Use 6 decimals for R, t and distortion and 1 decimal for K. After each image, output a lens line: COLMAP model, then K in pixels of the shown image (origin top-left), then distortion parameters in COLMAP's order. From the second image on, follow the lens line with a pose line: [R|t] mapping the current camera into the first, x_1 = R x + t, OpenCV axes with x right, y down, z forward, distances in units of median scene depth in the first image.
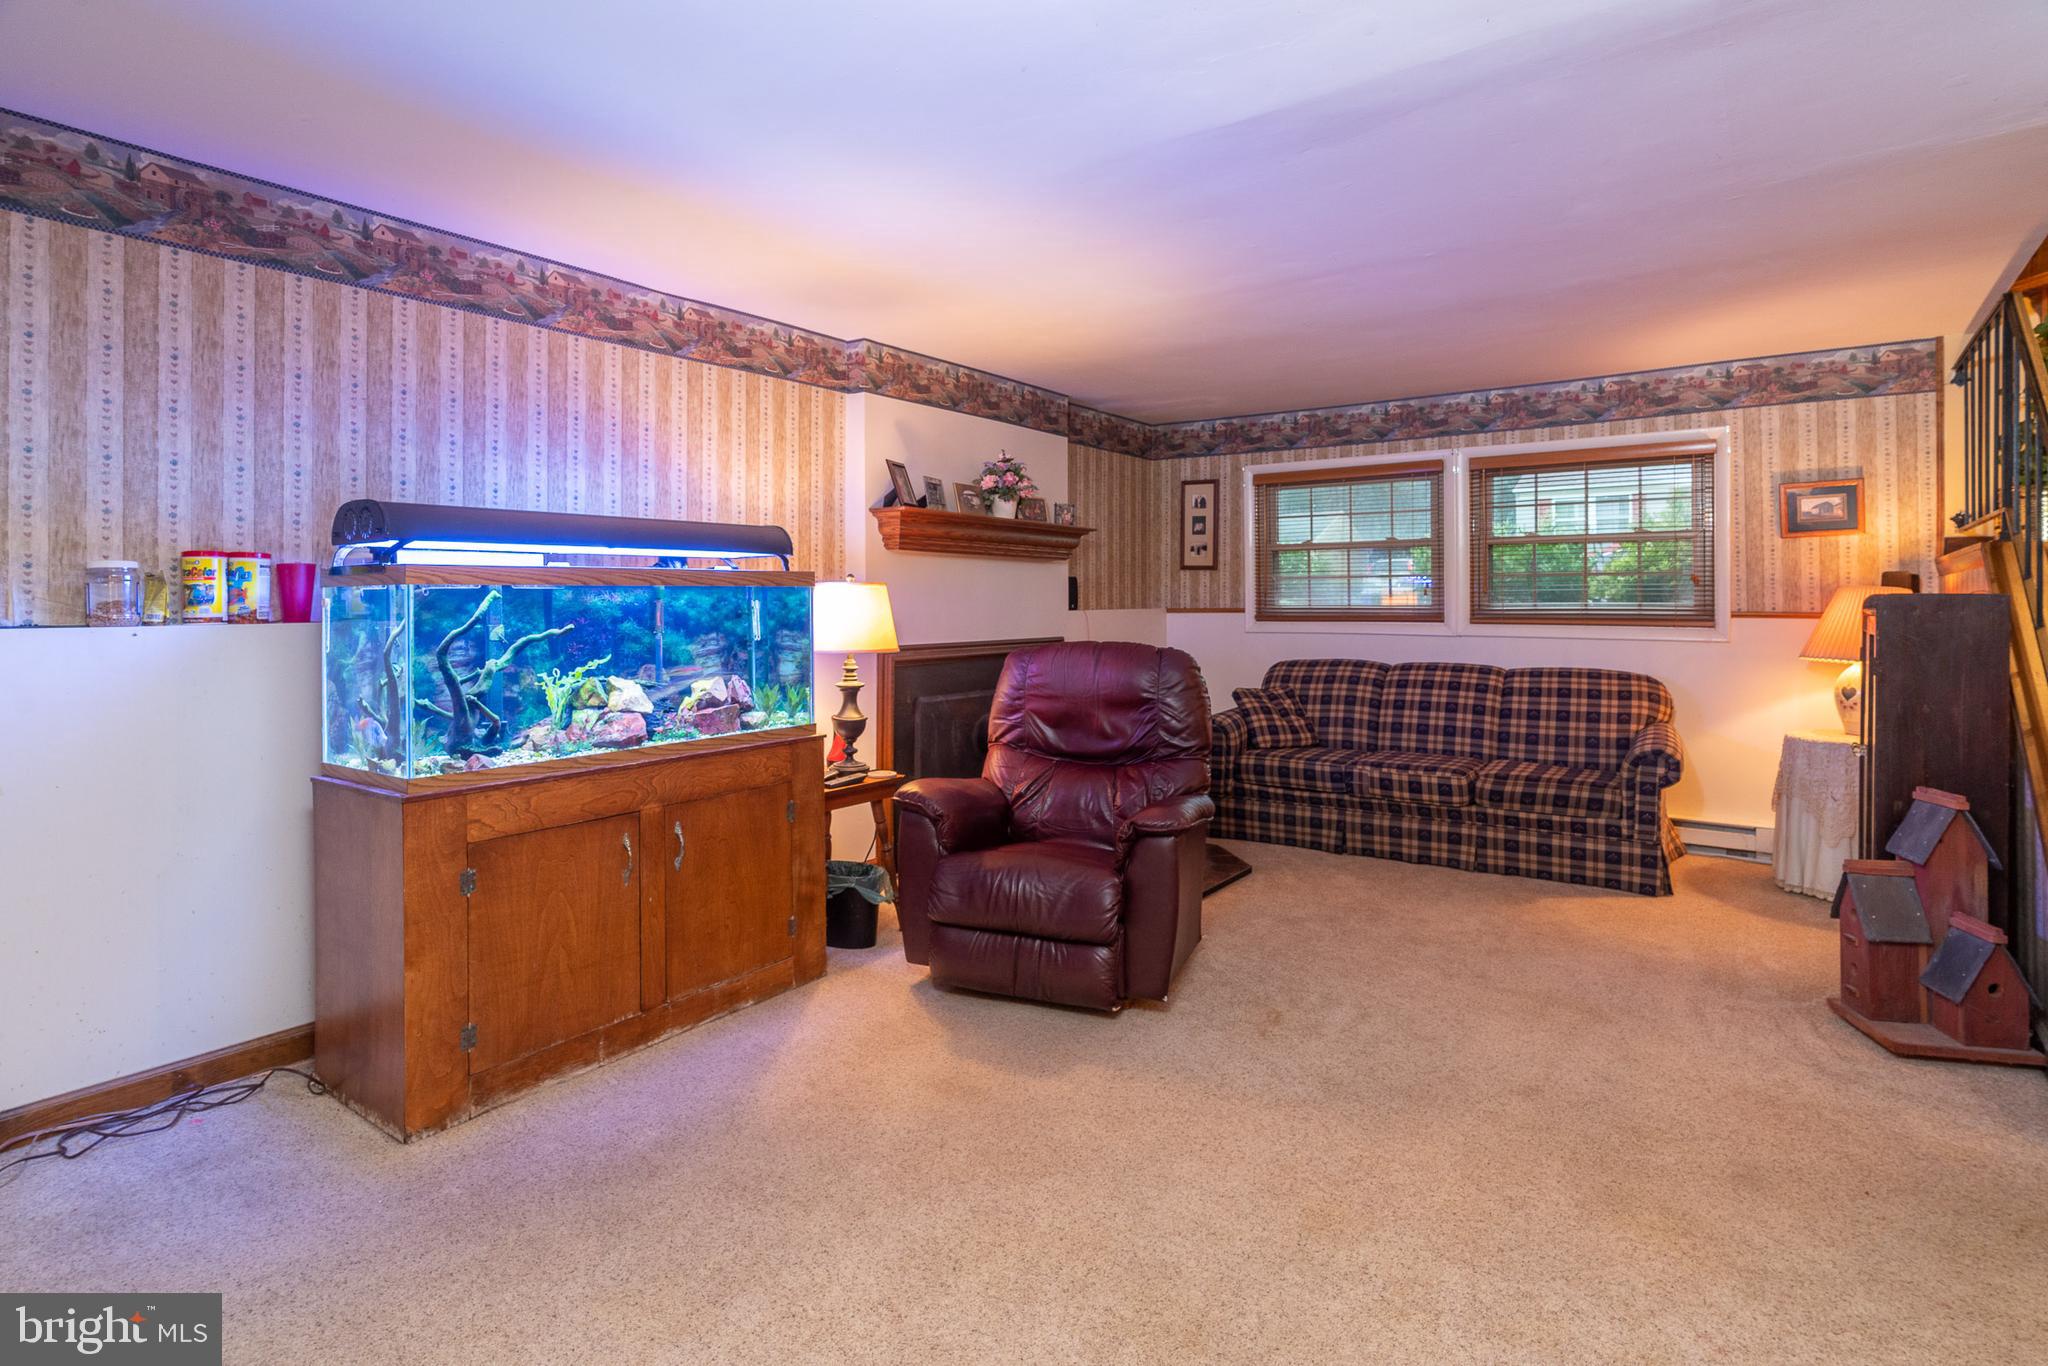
lens RADIAL K [[1047.4, 0, 1020.0], [0, 1047.4, 579.8], [0, 0, 1]] dist [0.012238, -0.000153]
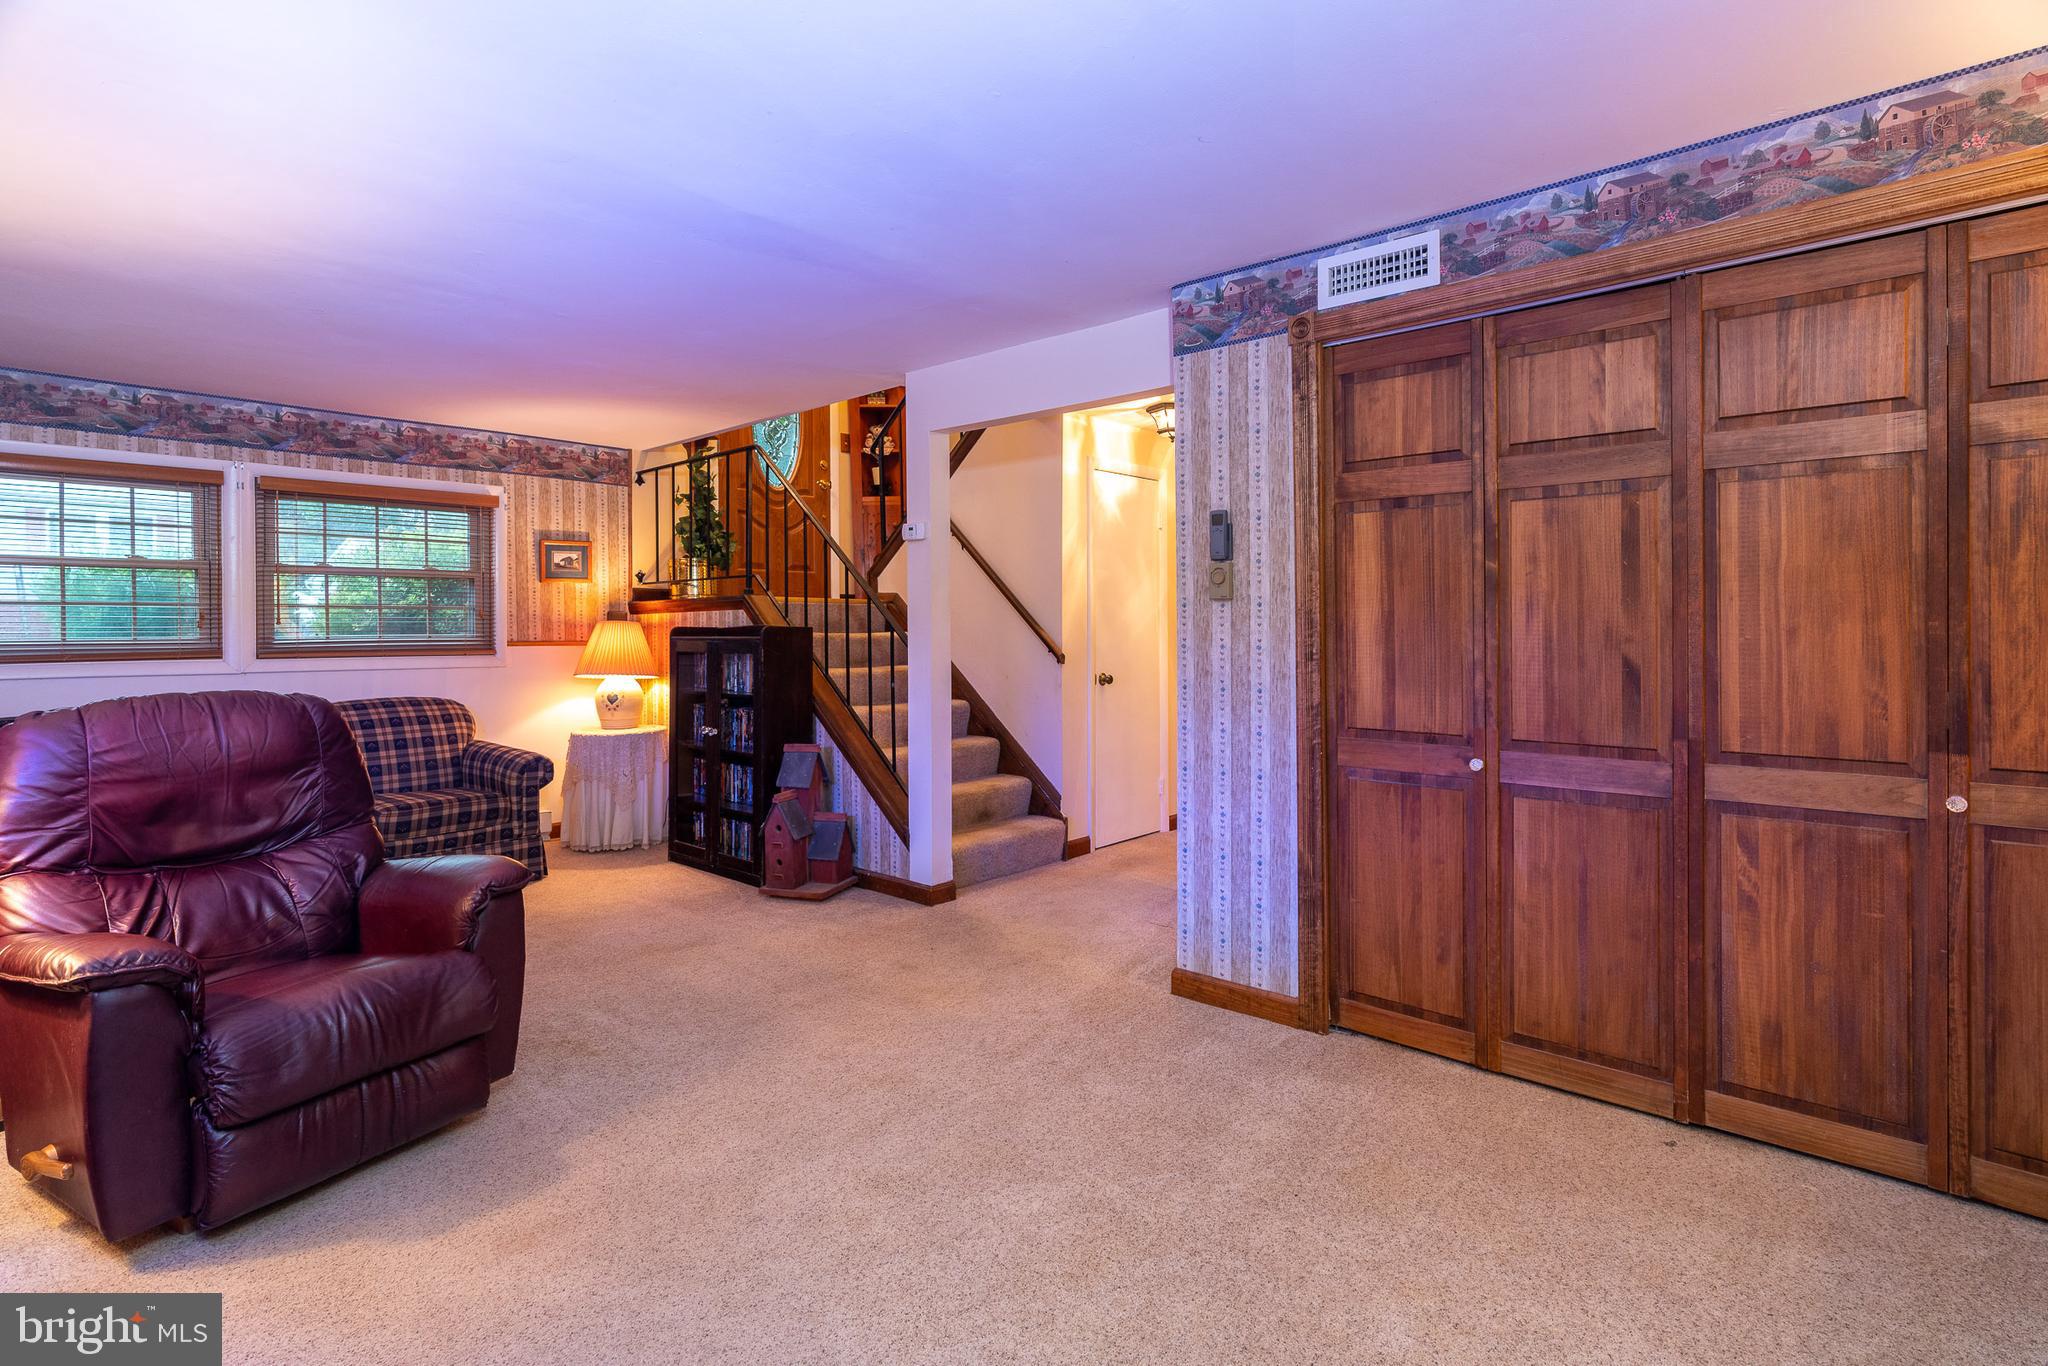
lens RADIAL K [[1023.7, 0, 1017.1], [0, 1023.7, 623.4], [0, 0, 1]] dist [0.001643, -0.000015]
pose [[0.108690, 0.005293, 0.994062, -0.446910], [-0.013260, 0.999905, -0.003874, 0.006852], [-0.993987, -0.012760, 0.108750, 0.305833]]
